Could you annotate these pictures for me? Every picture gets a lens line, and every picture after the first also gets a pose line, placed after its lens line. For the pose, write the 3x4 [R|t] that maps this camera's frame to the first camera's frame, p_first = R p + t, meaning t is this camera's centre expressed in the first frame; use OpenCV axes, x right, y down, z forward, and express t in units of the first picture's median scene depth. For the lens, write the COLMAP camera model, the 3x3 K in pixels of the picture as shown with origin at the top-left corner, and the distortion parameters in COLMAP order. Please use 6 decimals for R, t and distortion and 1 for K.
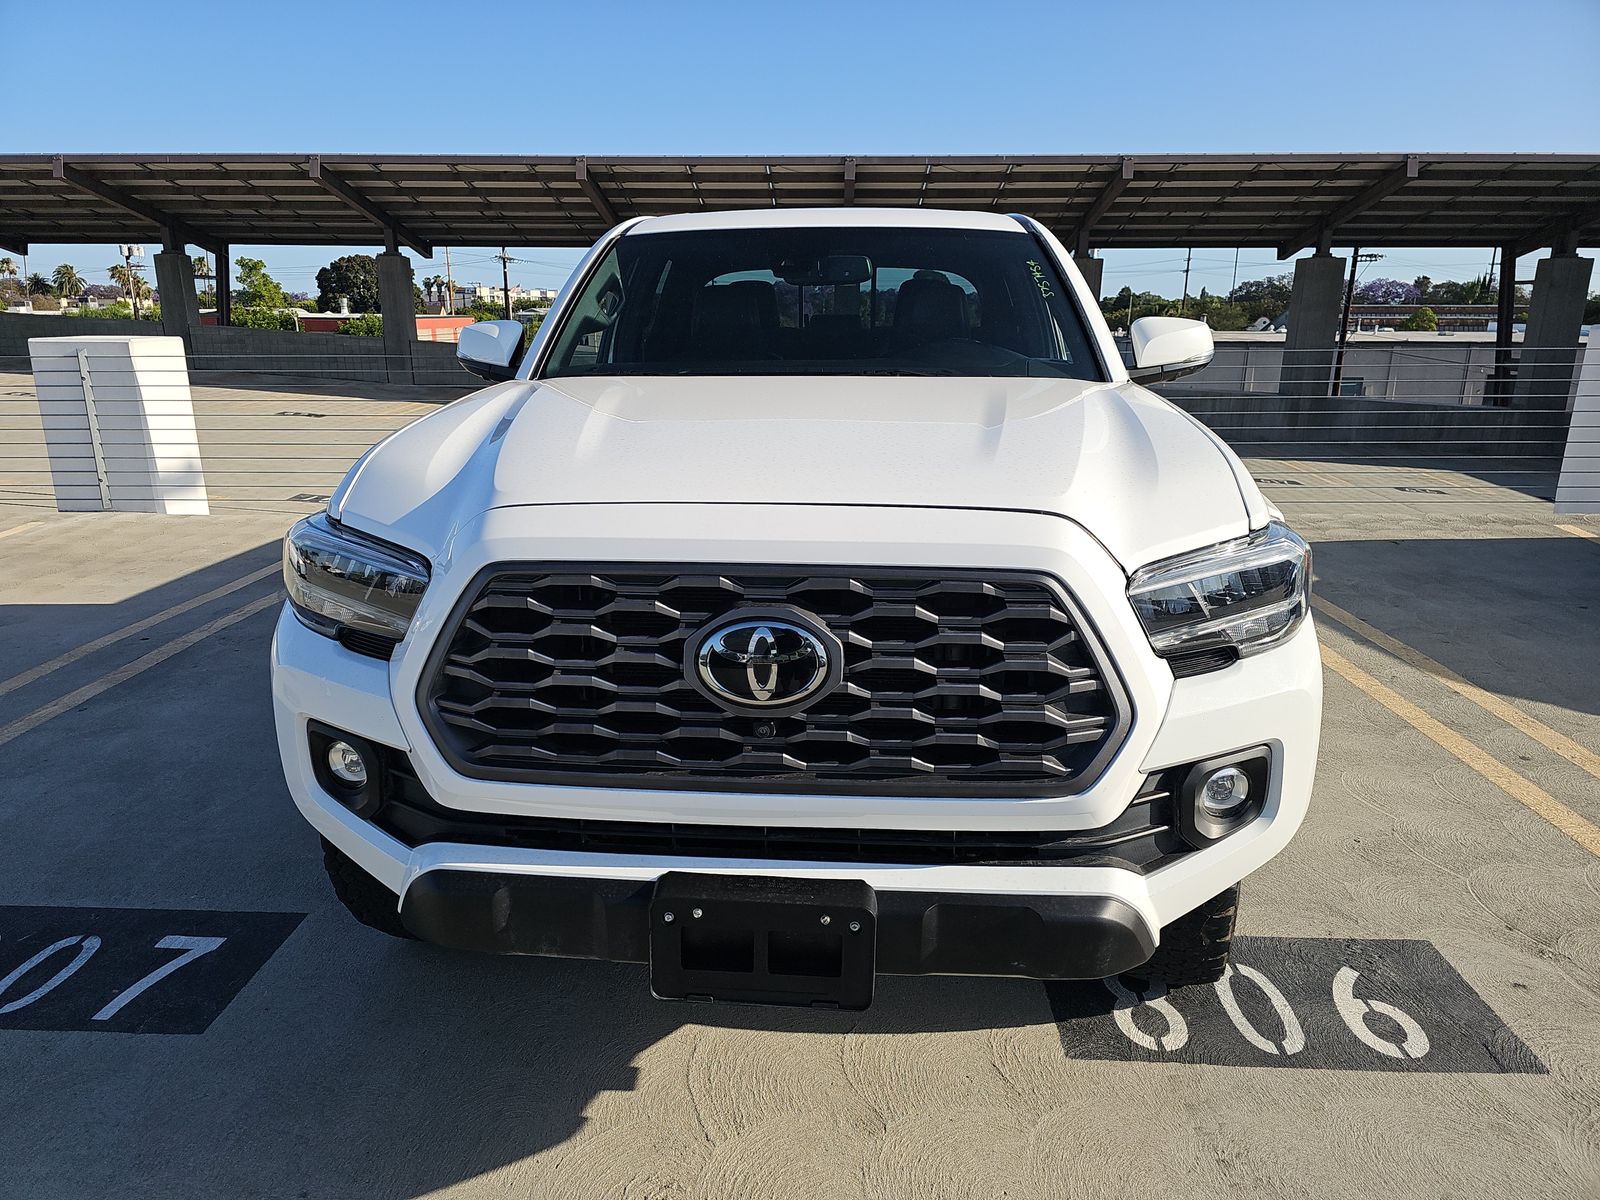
lens RADIAL K [[1074.6, 0, 830.2], [0, 1074.6, 601.1], [0, 0, 1]] dist [-0.001191, -0.022634]
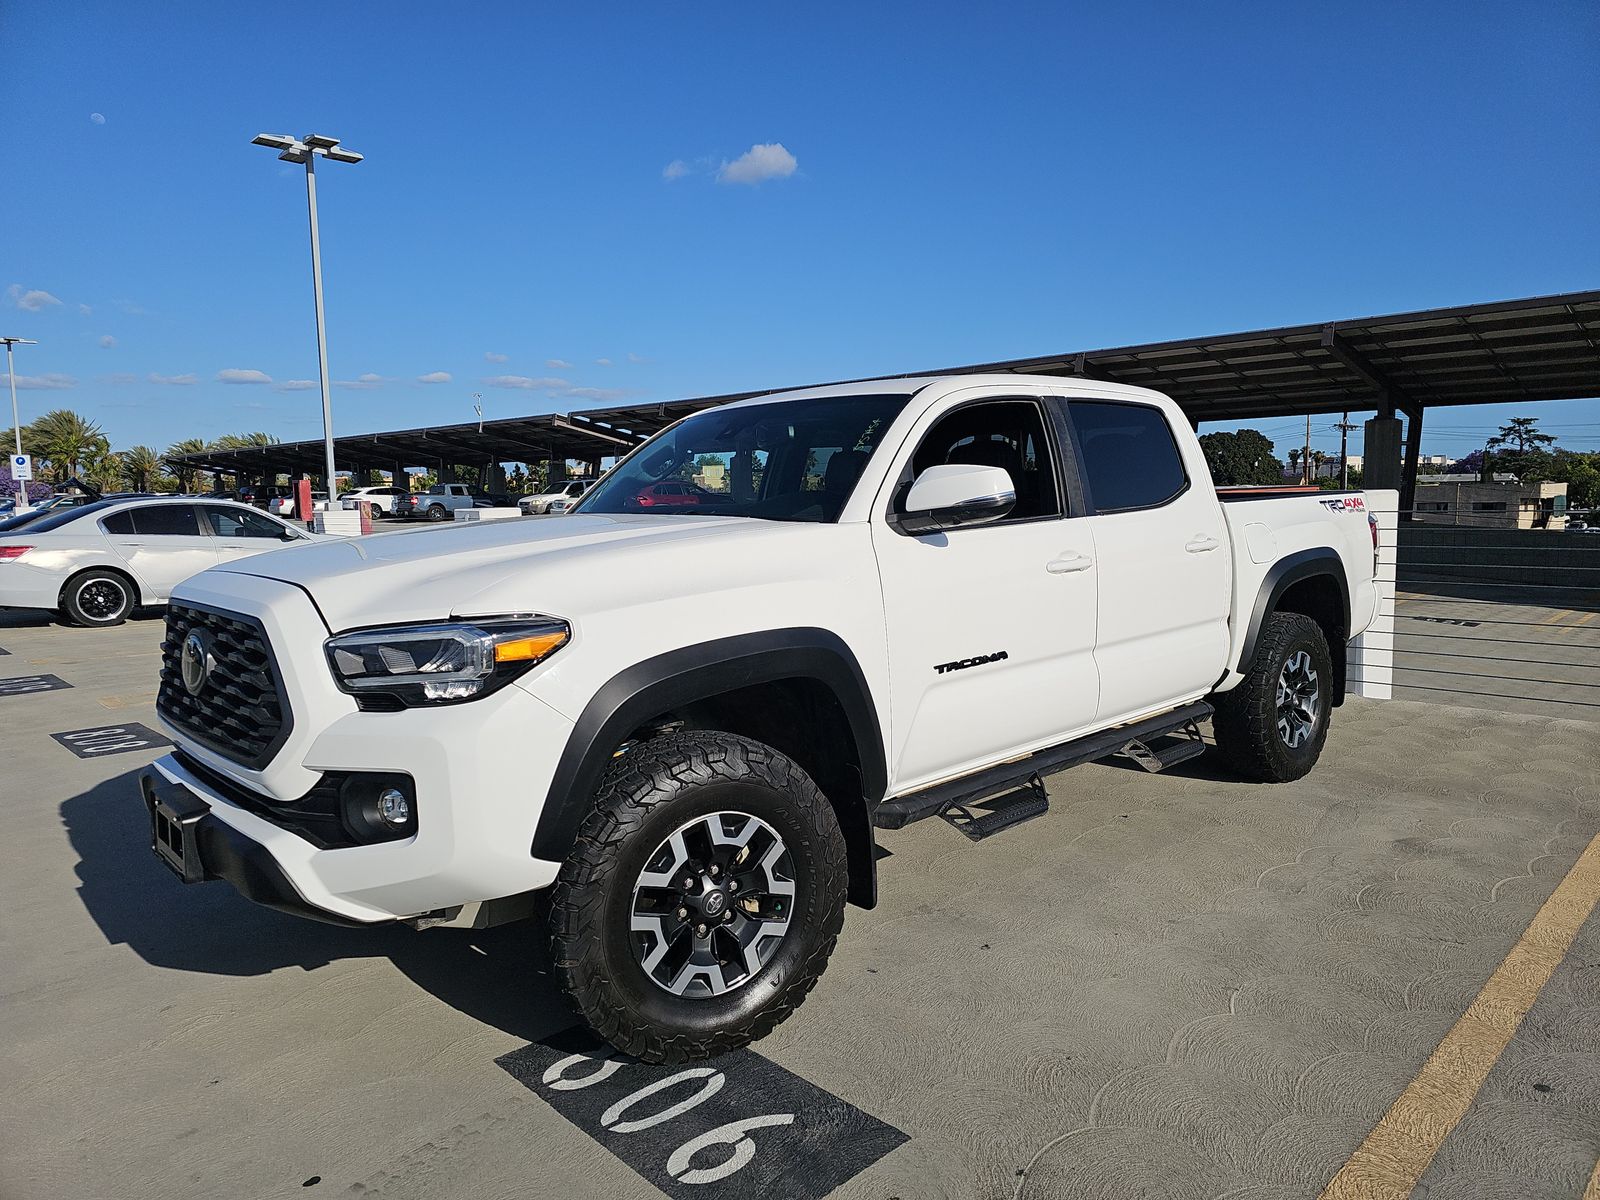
lens RADIAL K [[1053.4, 0, 768.7], [0, 1053.4, 552.9], [0, 0, 1]] dist [-0.004568, -0.005322]
pose [[0.724805, 0.012060, -0.688849, 1.148587], [-0.147040, 0.979518, -0.137566, -0.014322], [0.673080, 0.200997, 0.711732, 0.232435]]
